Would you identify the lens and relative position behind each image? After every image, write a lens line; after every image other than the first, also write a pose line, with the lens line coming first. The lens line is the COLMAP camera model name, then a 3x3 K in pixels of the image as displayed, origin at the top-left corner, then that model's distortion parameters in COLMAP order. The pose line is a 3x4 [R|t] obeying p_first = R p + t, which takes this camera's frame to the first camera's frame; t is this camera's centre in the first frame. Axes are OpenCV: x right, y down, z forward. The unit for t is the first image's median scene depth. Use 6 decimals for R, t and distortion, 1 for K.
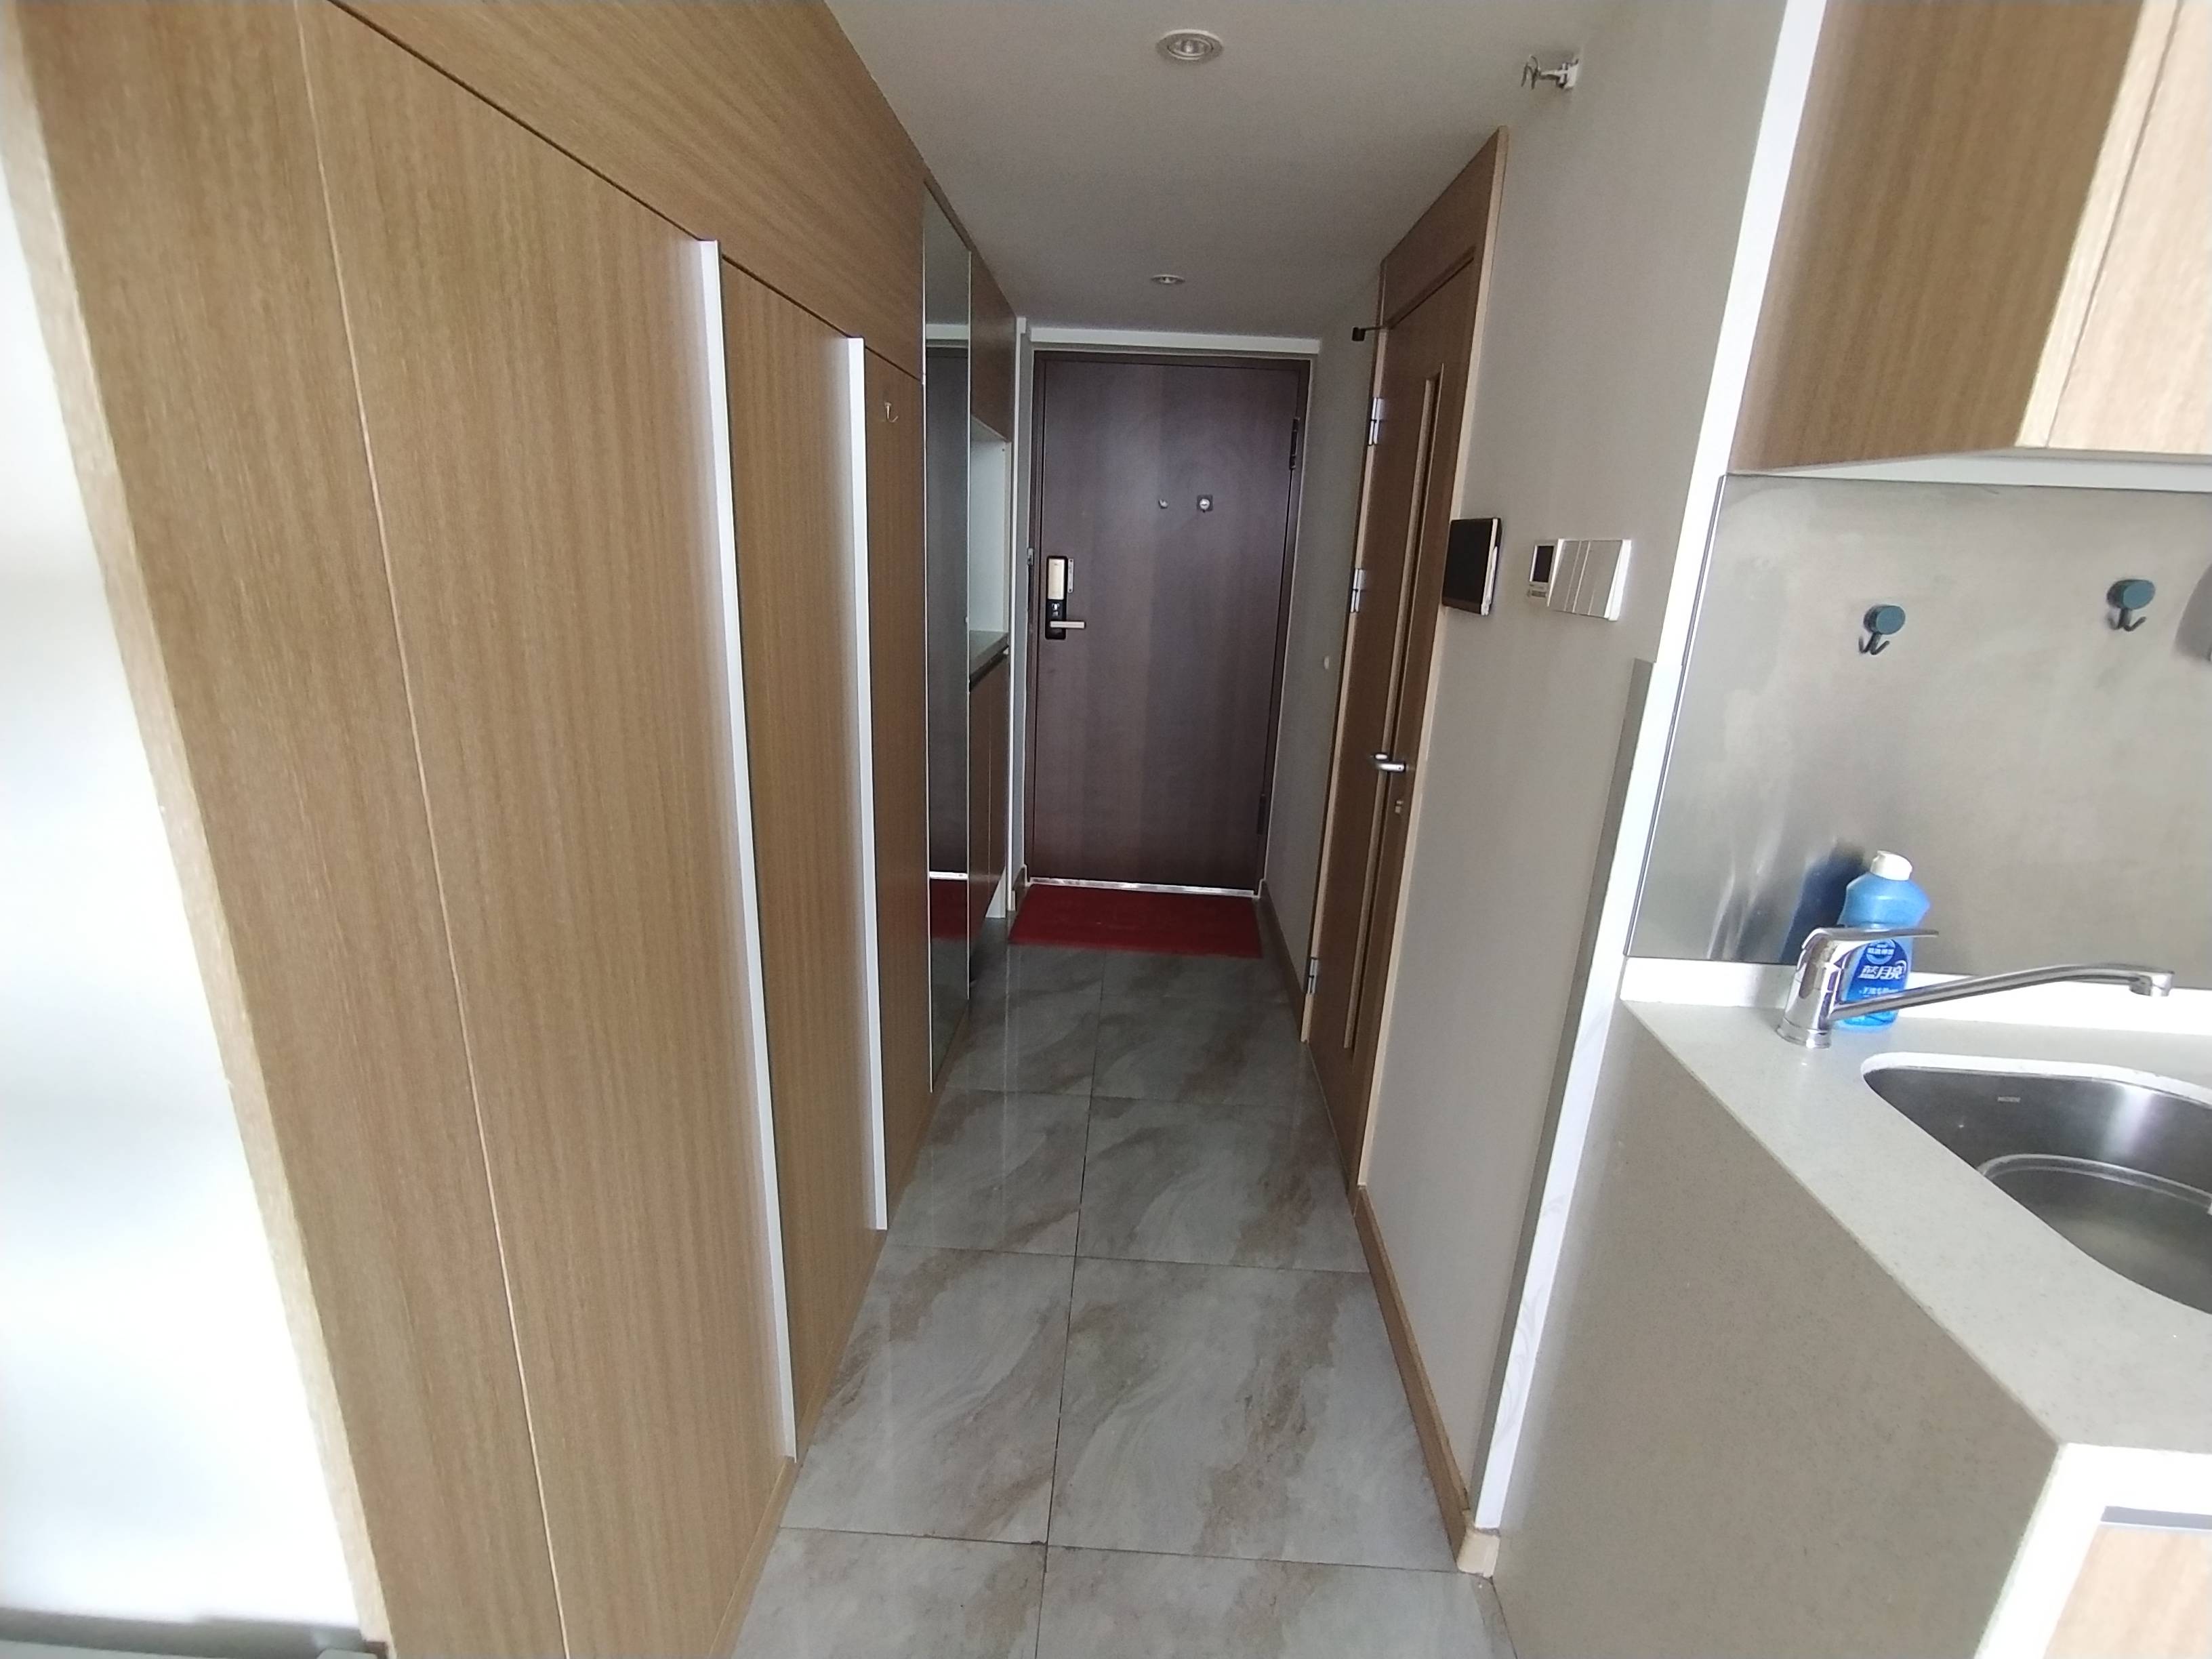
lens RADIAL K [[995.2, 0, 1102.0], [0, 995.2, 831.6], [0, 0, 1]] dist [-0.011966, 0.008380]
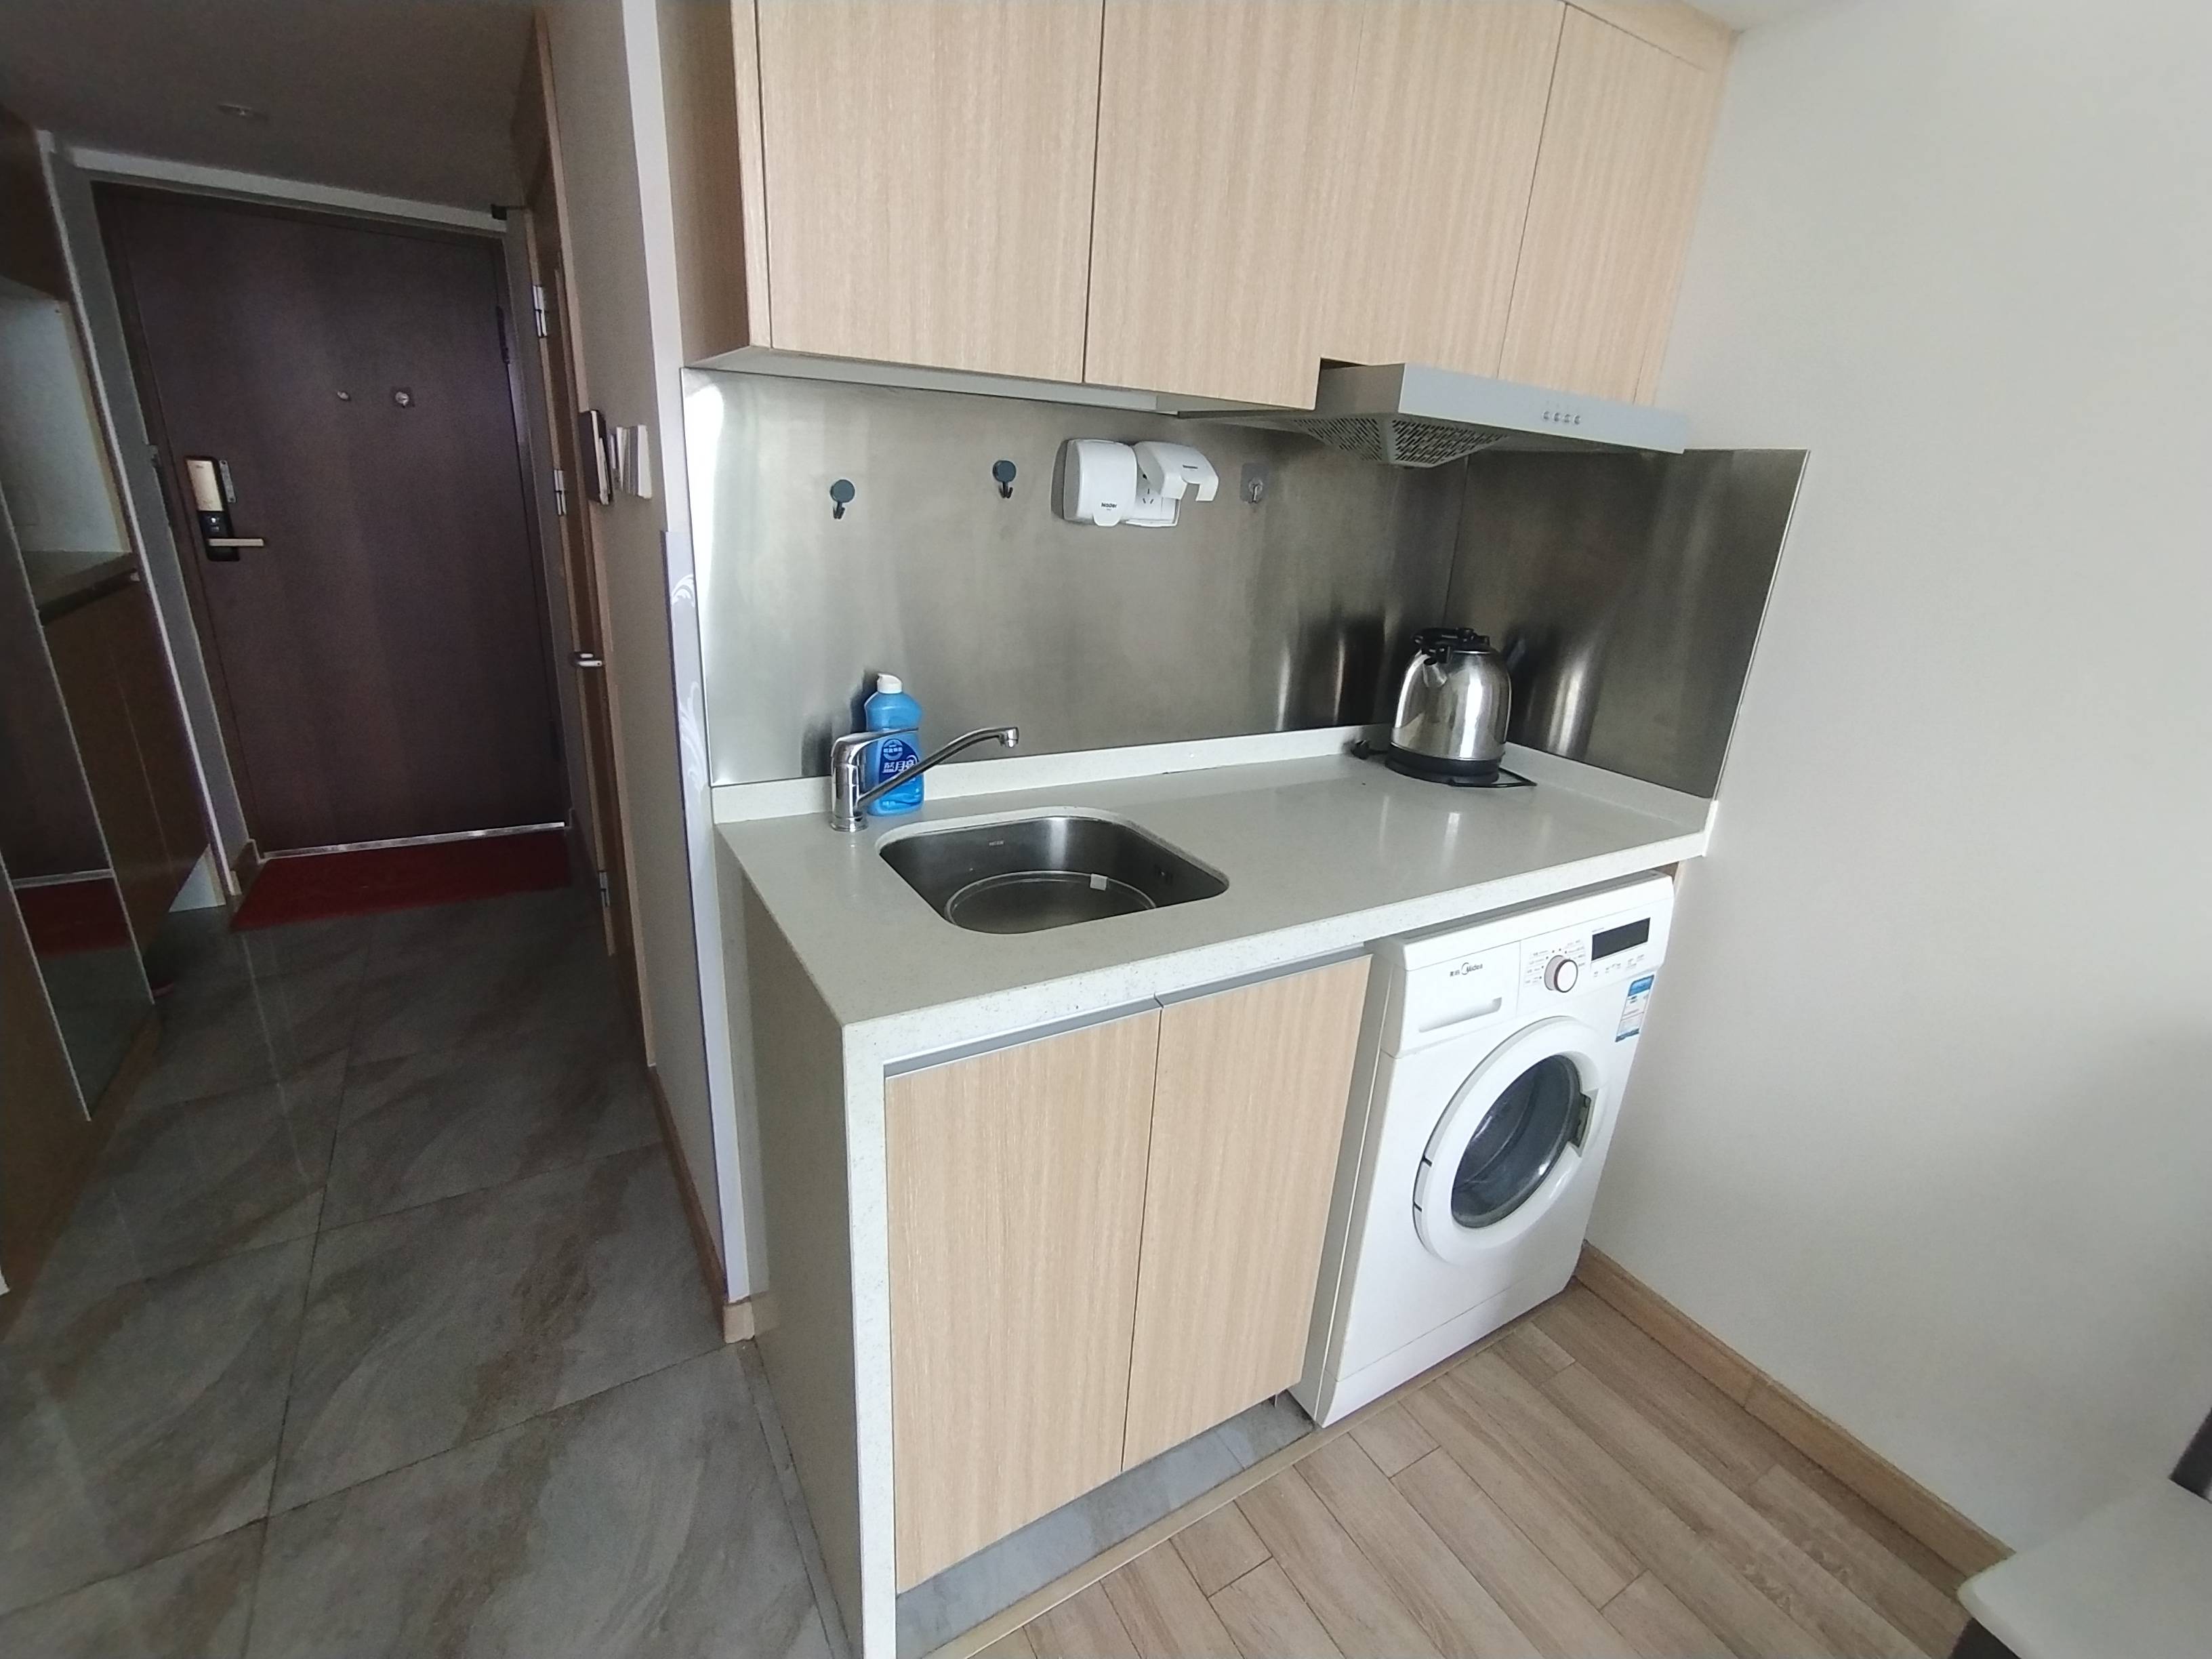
lens RADIAL K [[995.2, 0, 1101.7], [0, 995.2, 827.2], [0, 0, 1]] dist [-0.011966, 0.008380]
pose [[0.837238, -0.179997, 0.516366, 0.189425], [0.142366, 0.983459, 0.111985, 0.067482], [-0.527982, -0.020245, 0.849014, -0.159956]]
